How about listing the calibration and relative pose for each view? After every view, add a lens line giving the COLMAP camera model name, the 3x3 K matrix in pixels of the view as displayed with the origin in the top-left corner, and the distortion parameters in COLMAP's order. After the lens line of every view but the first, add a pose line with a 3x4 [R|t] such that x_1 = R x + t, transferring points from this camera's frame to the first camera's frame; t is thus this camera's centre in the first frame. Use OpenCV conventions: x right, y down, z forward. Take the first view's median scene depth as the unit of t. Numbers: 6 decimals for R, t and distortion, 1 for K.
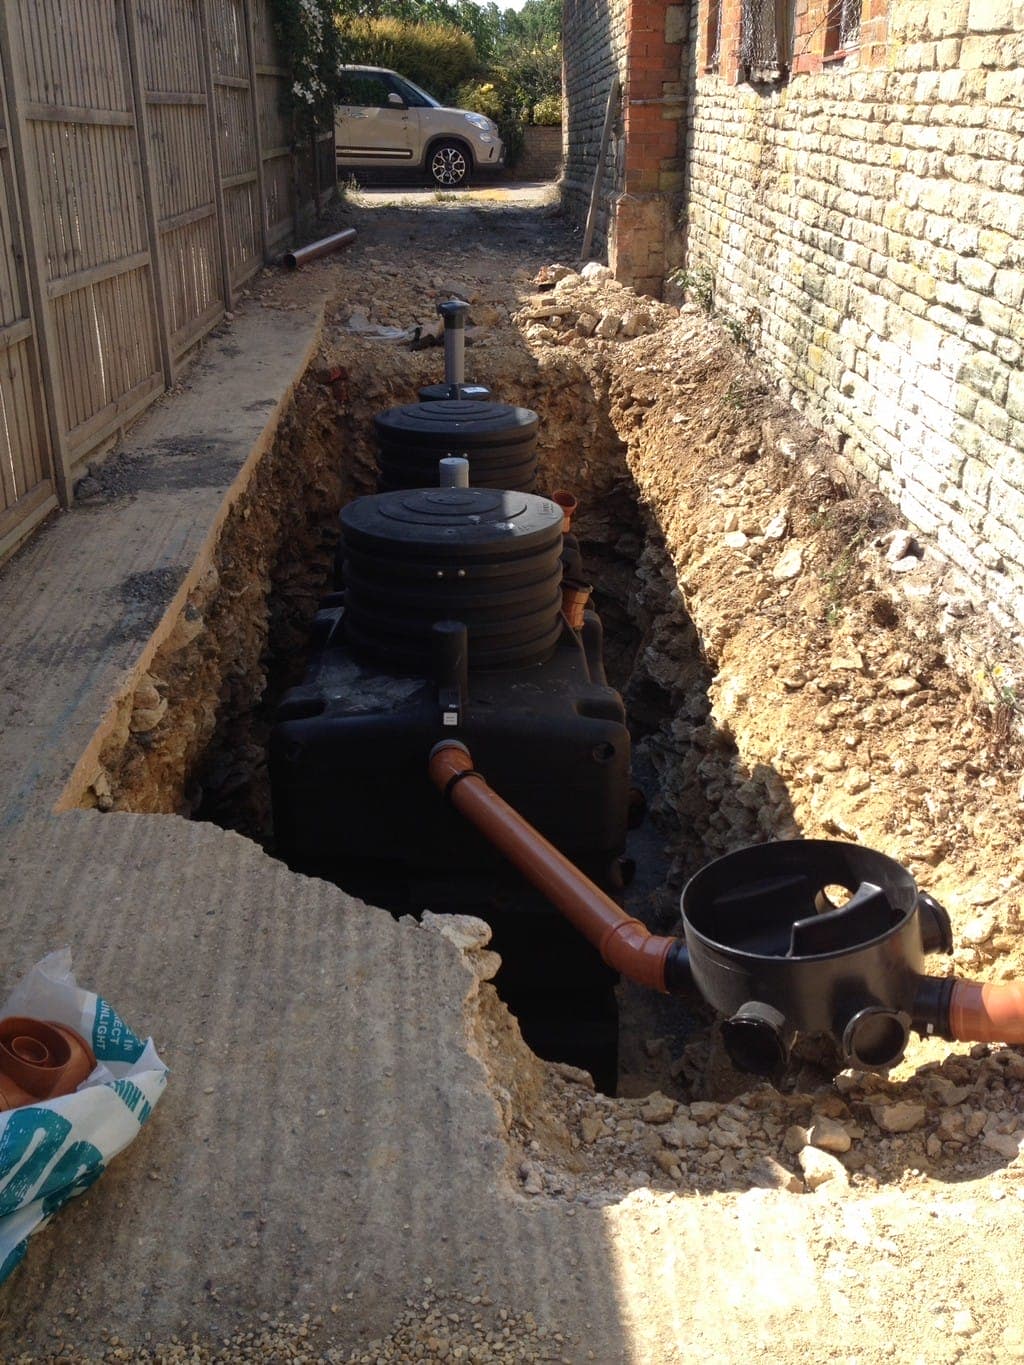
lens RADIAL K [[1542.8, 0, 516.4], [0, 1542.8, 686.5], [0, 0, 1]] dist [0.172084, -0.526451]
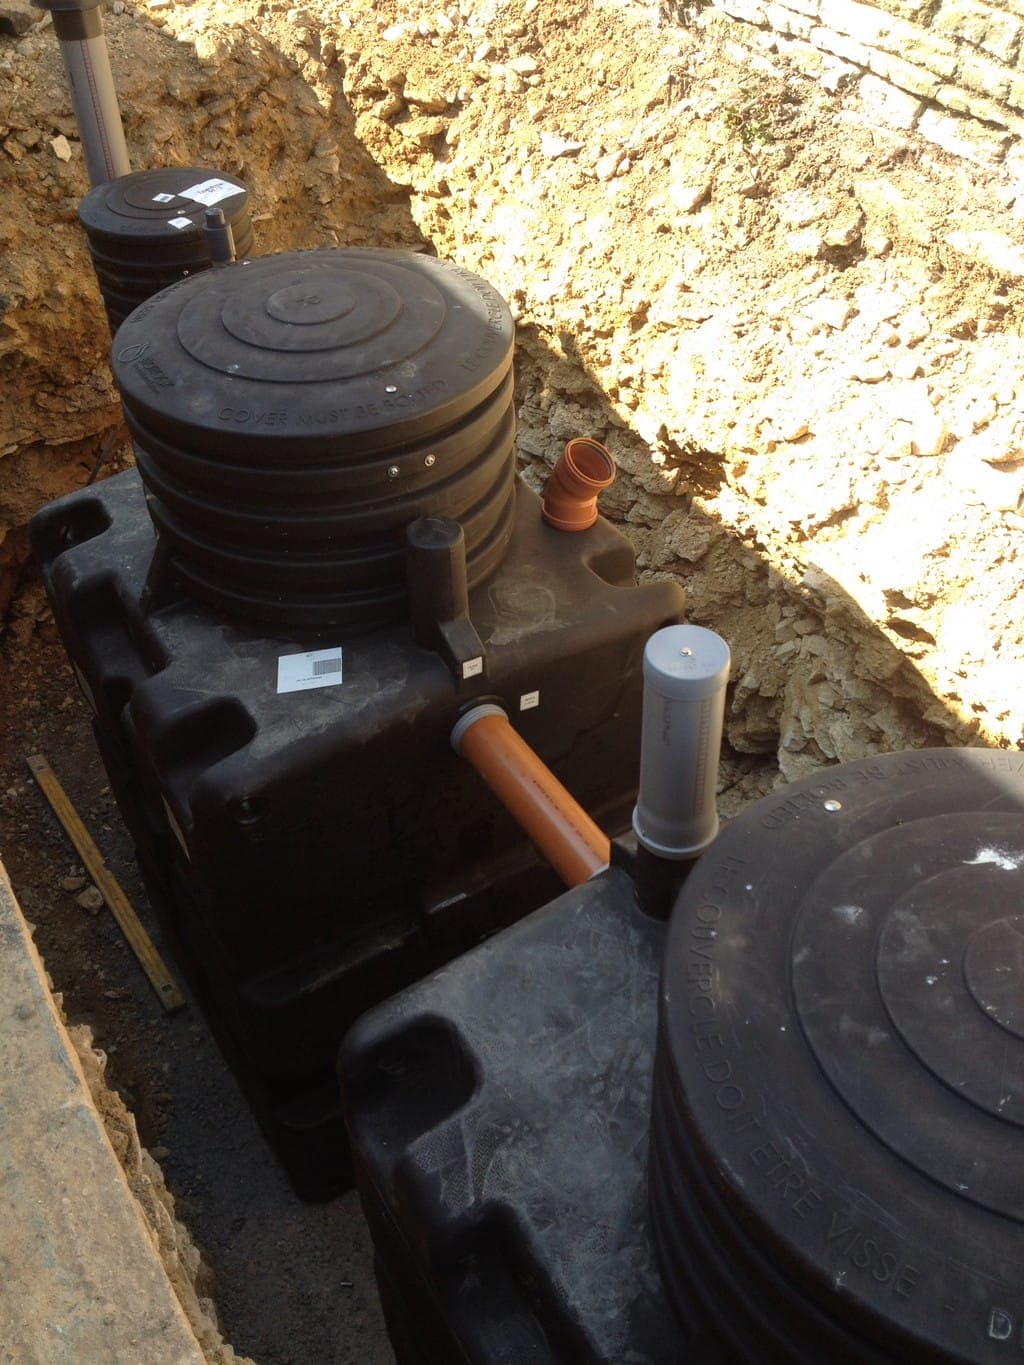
lens RADIAL K [[1542.8, 0, 516.4], [0, 1542.8, 686.5], [0, 0, 1]] dist [0.172084, -0.526451]
pose [[0.884275, -0.315291, 0.344455, -0.200796], [0.190913, 0.917277, 0.349506, -0.264931], [-0.426157, -0.243298, 0.871319, 0.692750]]
